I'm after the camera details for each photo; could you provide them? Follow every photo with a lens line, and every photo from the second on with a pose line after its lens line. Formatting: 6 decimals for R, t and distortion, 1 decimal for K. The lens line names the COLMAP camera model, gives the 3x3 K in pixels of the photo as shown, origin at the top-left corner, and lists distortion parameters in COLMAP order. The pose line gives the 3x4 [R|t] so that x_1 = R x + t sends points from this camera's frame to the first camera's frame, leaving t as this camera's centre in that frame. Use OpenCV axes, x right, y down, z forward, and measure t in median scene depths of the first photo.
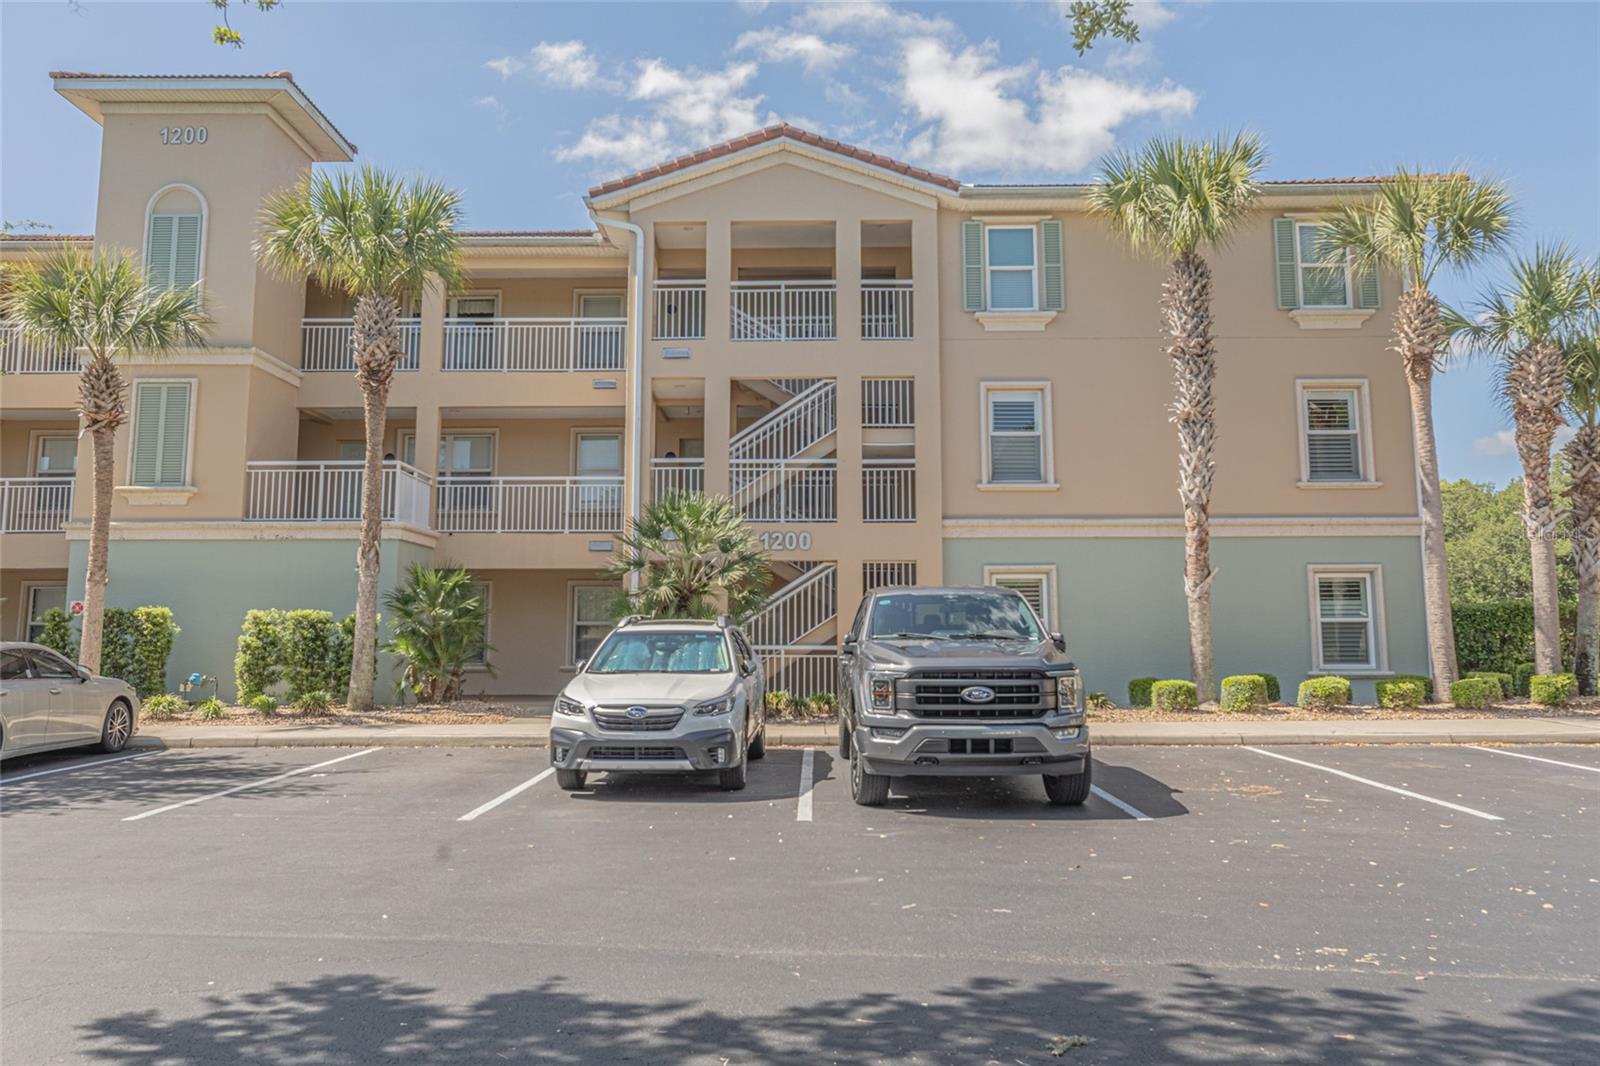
lens RADIAL K [[1304.7, 0, 800.0], [0, 1304.7, 533.0], [0, 0, 1]] dist [-0.010331, 0.000057]
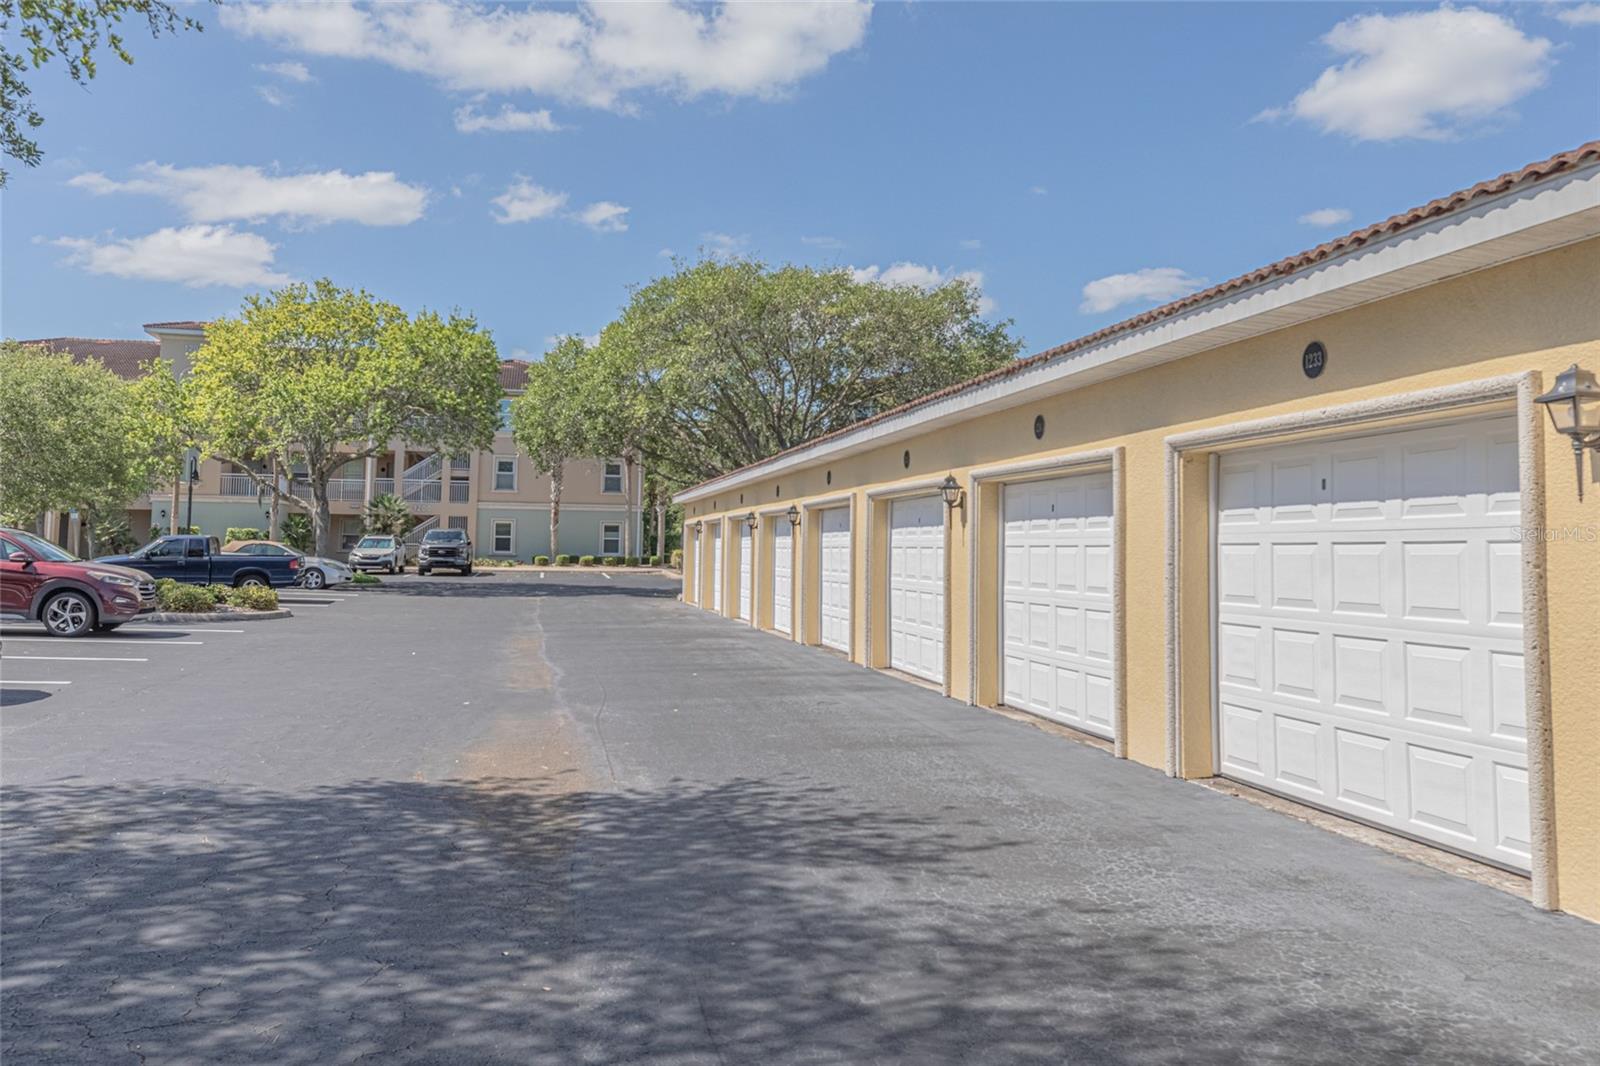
lens RADIAL K [[1304.7, 0, 800.0], [0, 1304.7, 533.0], [0, 0, 1]] dist [-0.010331, 0.000057]
pose [[0.980651, 0.019508, 0.194791, 0.264587], [-0.032623, 0.997394, 0.064354, -0.162525], [-0.193028, -0.069463, 0.978731, -2.142325]]
